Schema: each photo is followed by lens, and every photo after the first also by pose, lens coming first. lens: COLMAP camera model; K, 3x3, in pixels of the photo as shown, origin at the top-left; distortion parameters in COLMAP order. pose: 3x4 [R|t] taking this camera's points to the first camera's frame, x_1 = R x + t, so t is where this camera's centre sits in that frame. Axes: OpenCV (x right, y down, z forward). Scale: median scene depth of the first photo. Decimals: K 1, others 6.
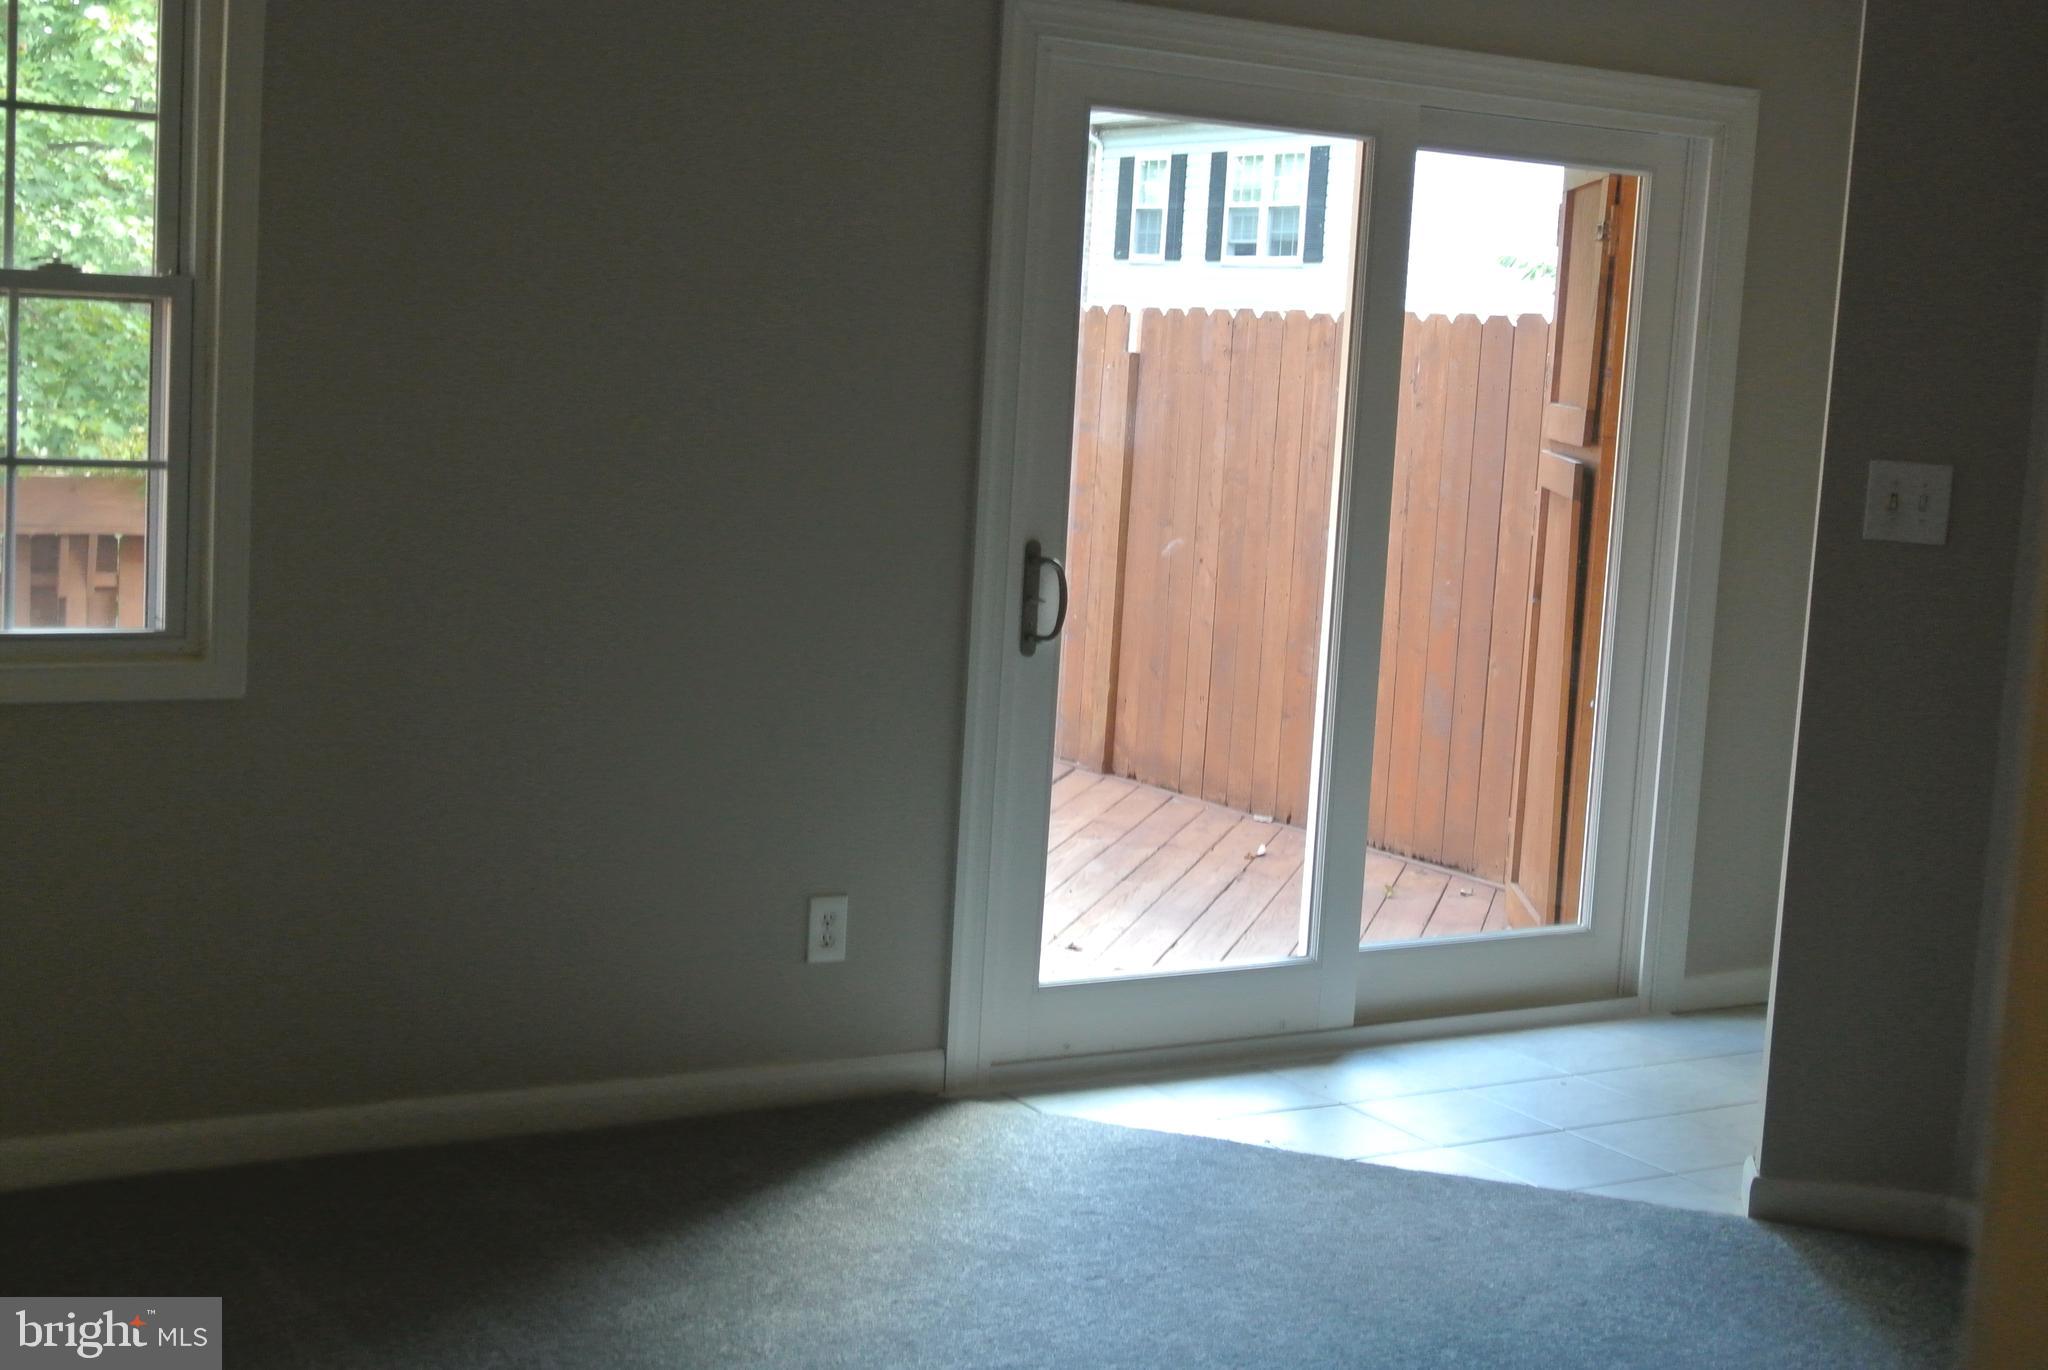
lens RADIAL K [[2857.1, 0, 1024.0], [0, 2857.1, 685.0], [0, 0, 1]] dist [-0.013012, -0.021608]
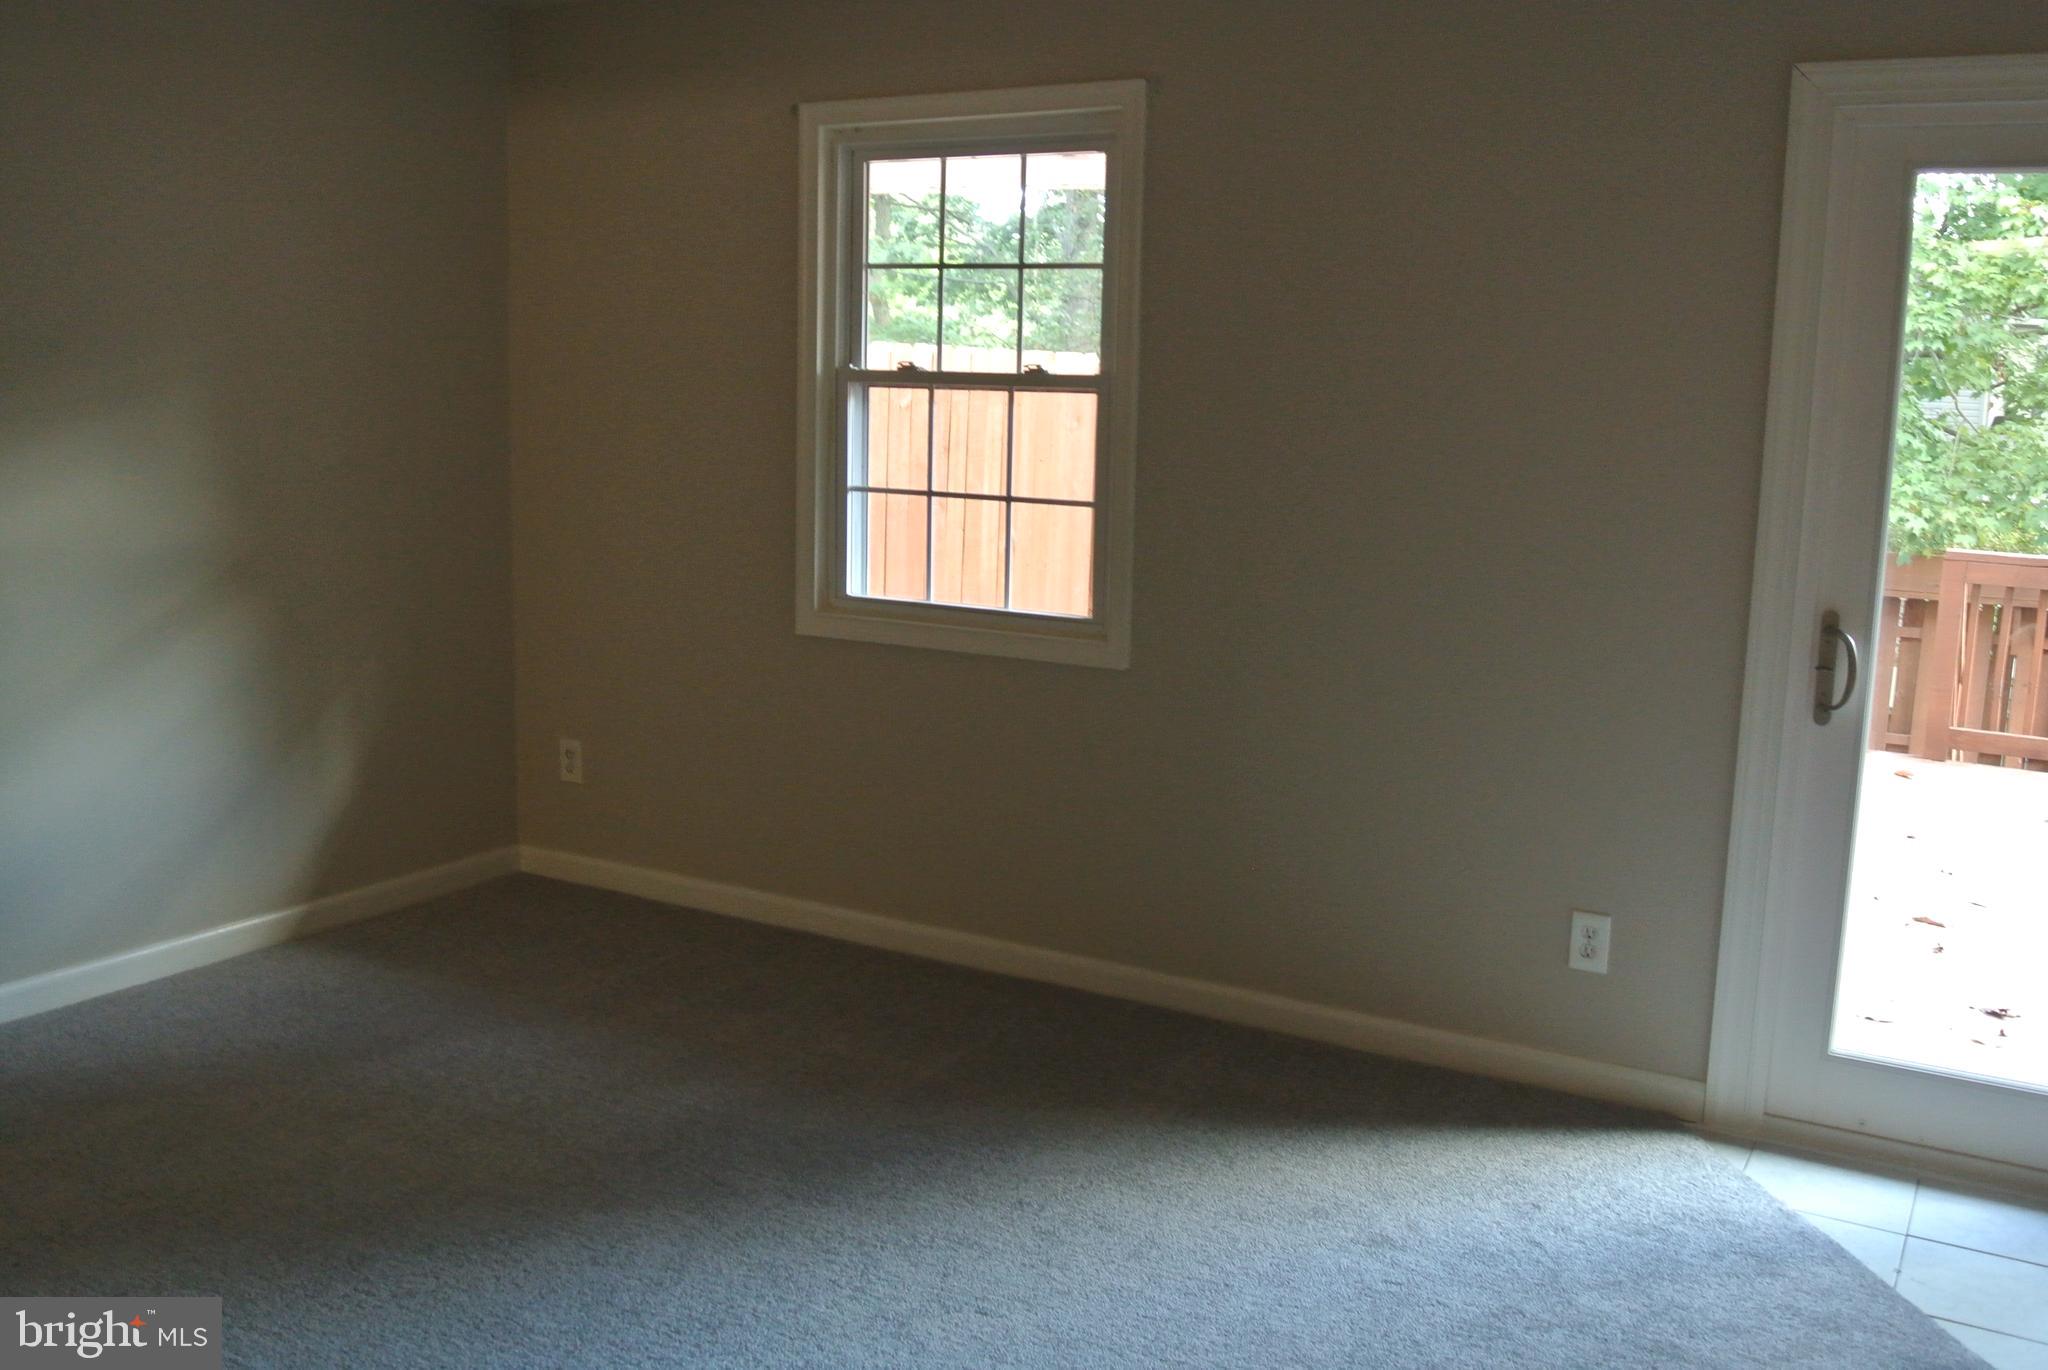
lens RADIAL K [[1896.3, 0, 1024.0], [0, 1896.3, 685.0], [0, 0, 1]] dist [-0.048273, 0.002949]
pose [[0.463187, 0.100472, -0.880547, 0.469140], [-0.109209, 0.992452, 0.055794, -0.031256], [0.879506, 0.070321, 0.470663, 0.451972]]
